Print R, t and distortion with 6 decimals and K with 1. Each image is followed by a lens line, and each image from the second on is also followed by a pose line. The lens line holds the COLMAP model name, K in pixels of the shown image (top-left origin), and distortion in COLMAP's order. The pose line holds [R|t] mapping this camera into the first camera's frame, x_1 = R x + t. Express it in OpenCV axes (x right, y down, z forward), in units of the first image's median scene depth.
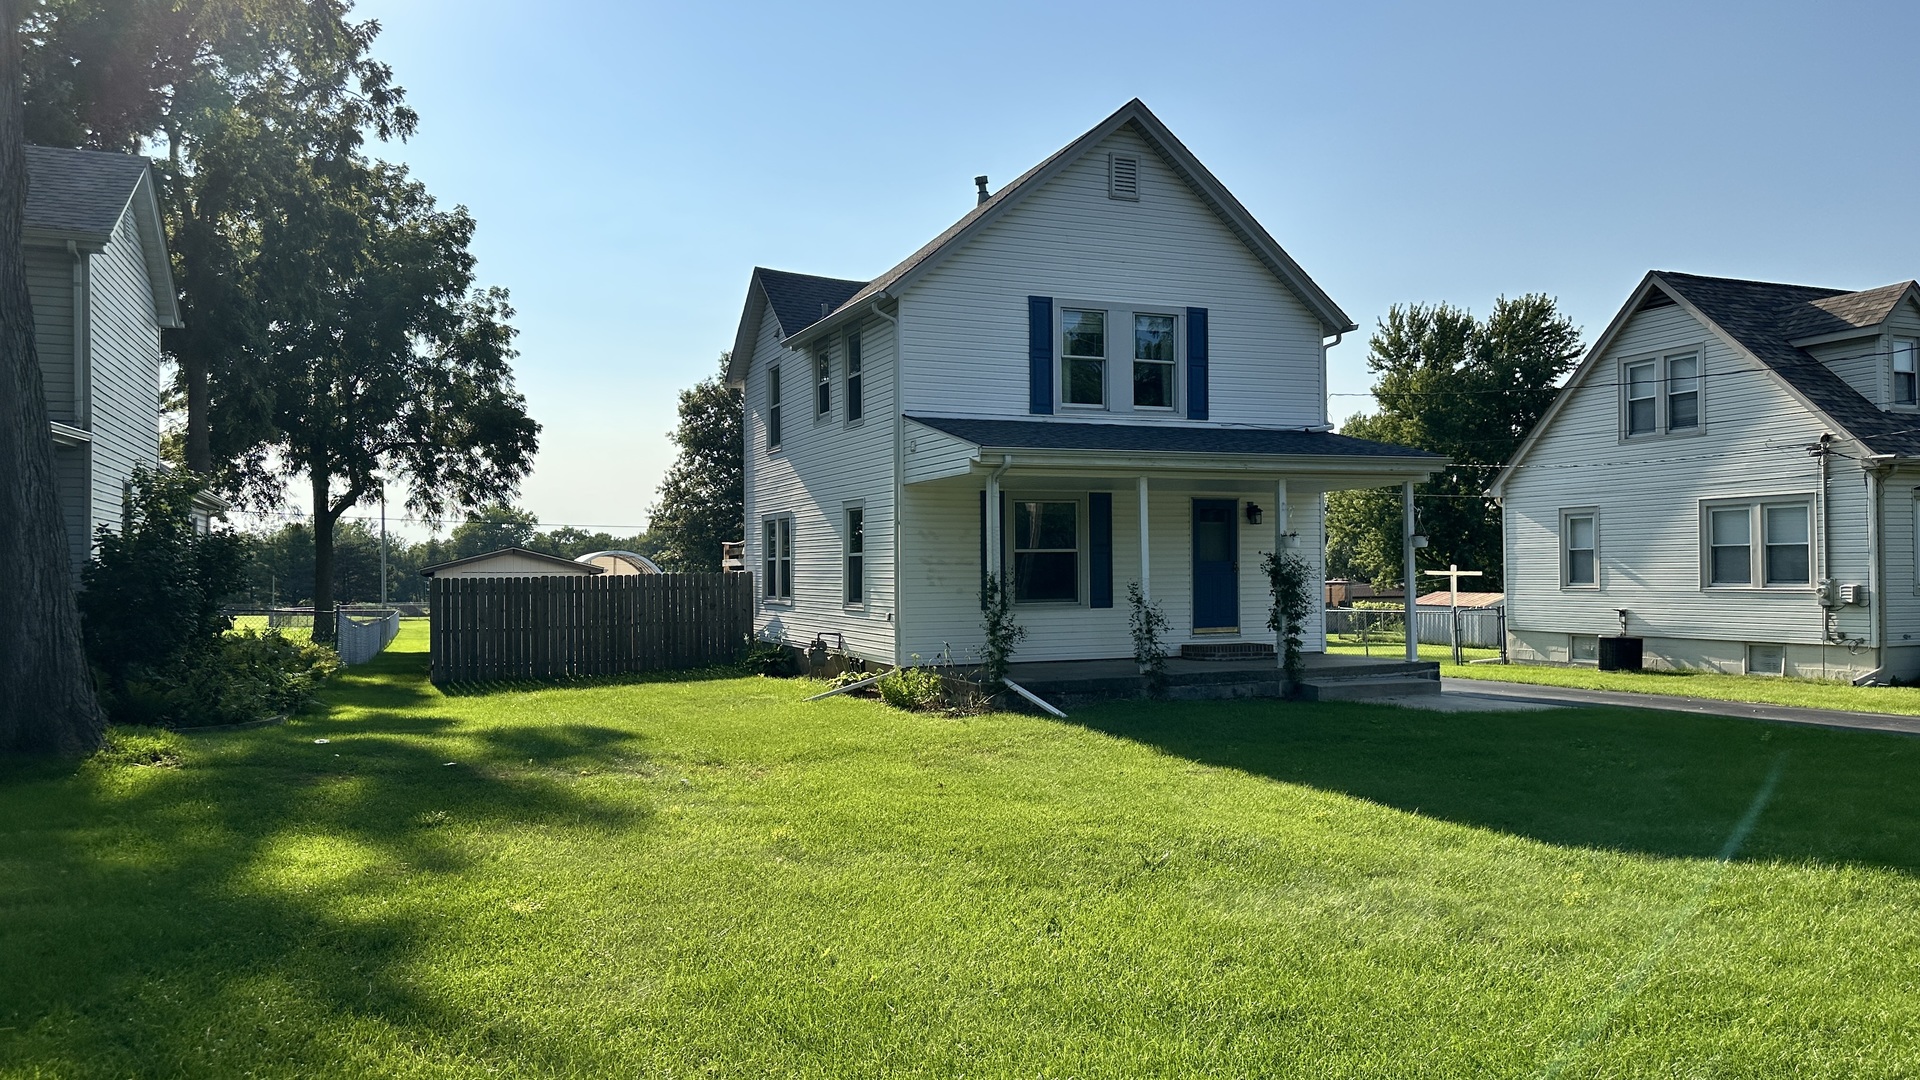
lens RADIAL K [[1347.5, 0, 959.9], [0, 1347.5, 551.4], [0, 0, 1]] dist [0.058608, 0.000826]
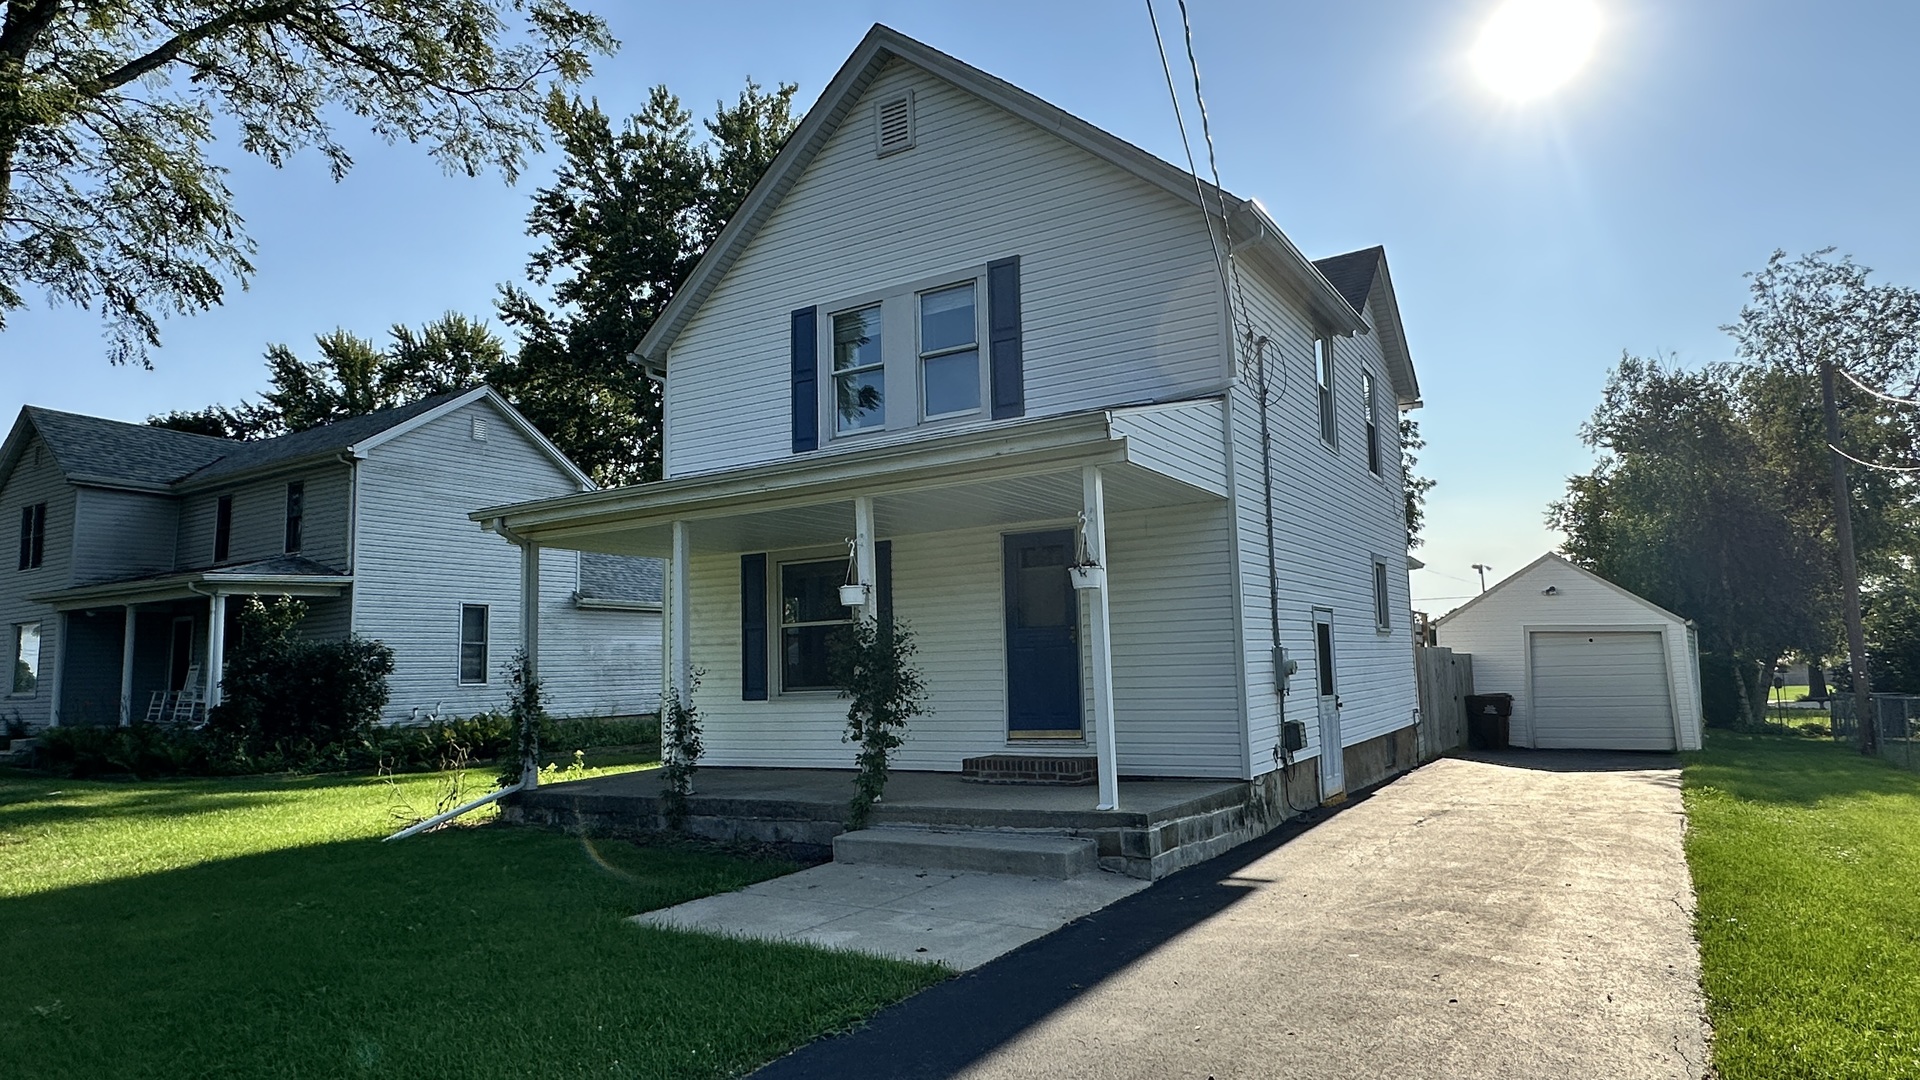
lens RADIAL K [[1122.5, 0, 959.7], [0, 1122.5, 535.8], [0, 0, 1]] dist [-0.002455, 0.000012]
pose [[0.582948, -0.107915, -0.805311, 0.621531], [0.033948, 0.993510, -0.108560, 0.021541], [0.811800, 0.035946, 0.582828, 0.669991]]
